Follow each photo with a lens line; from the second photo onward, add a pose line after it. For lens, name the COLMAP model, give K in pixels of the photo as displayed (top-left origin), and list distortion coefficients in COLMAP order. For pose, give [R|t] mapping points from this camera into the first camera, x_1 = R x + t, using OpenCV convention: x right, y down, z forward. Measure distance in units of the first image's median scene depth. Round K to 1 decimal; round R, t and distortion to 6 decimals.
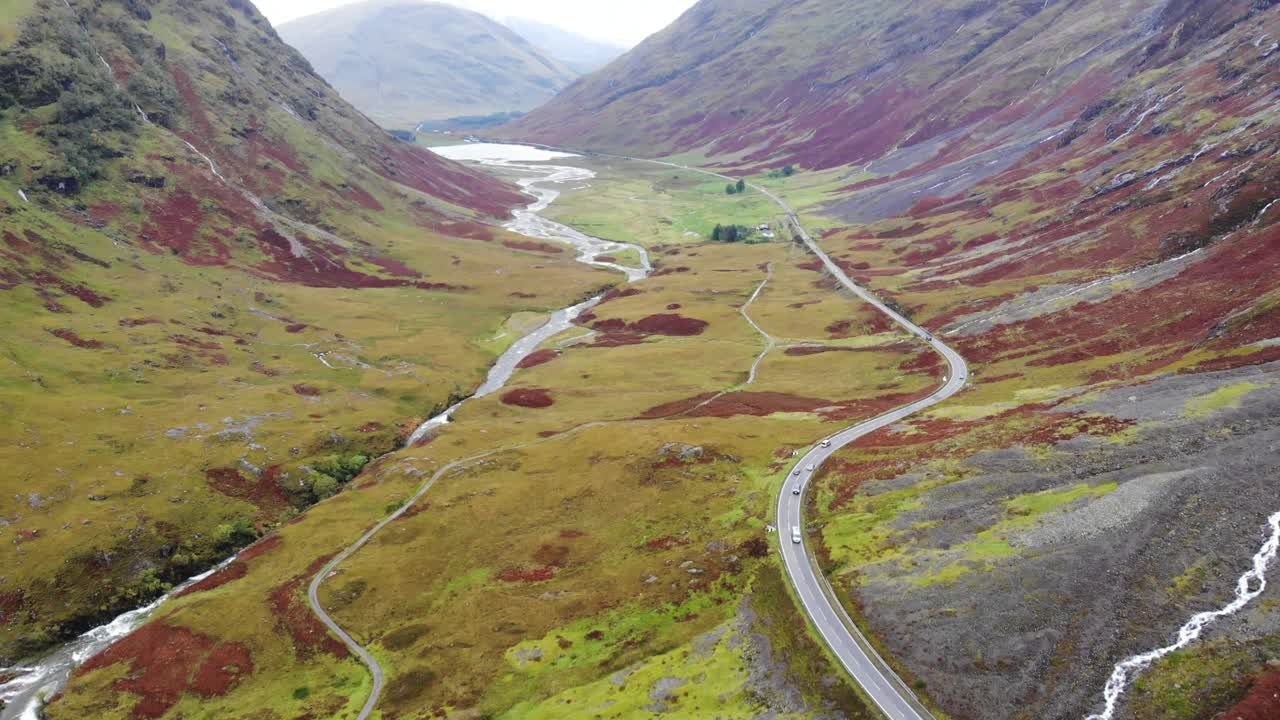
lens RADIAL K [[1004.3, 0, 640.0], [0, 1004.3, 360.0], [0, 0, 1]] dist [0.071124, -0.216656]
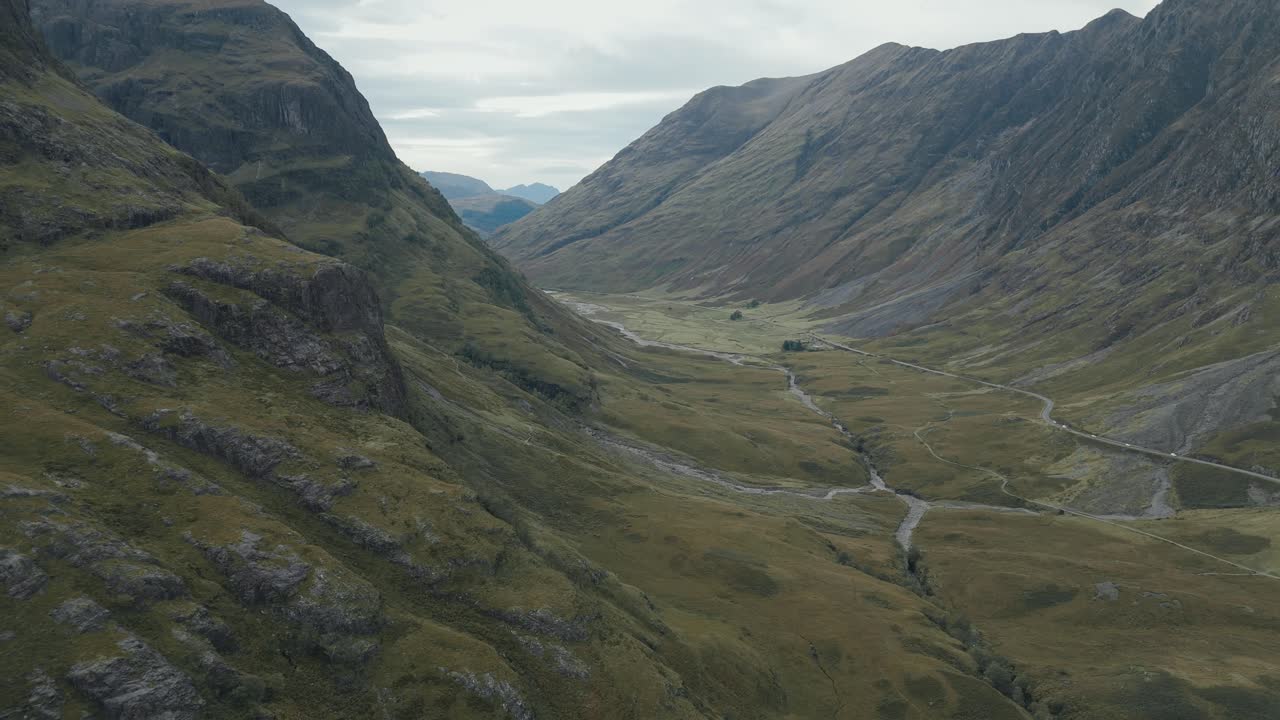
lens RADIAL K [[933.4, 0, 636.6], [0, 933.4, 361.3], [0, 0, 1]] dist [0.153824, -0.191275]
pose [[0.974450, -0.033207, 0.222135, -0.689126], [0.056705, 0.993345, -0.100253, 0.058556], [-0.217327, 0.110288, 0.969848, -0.639118]]
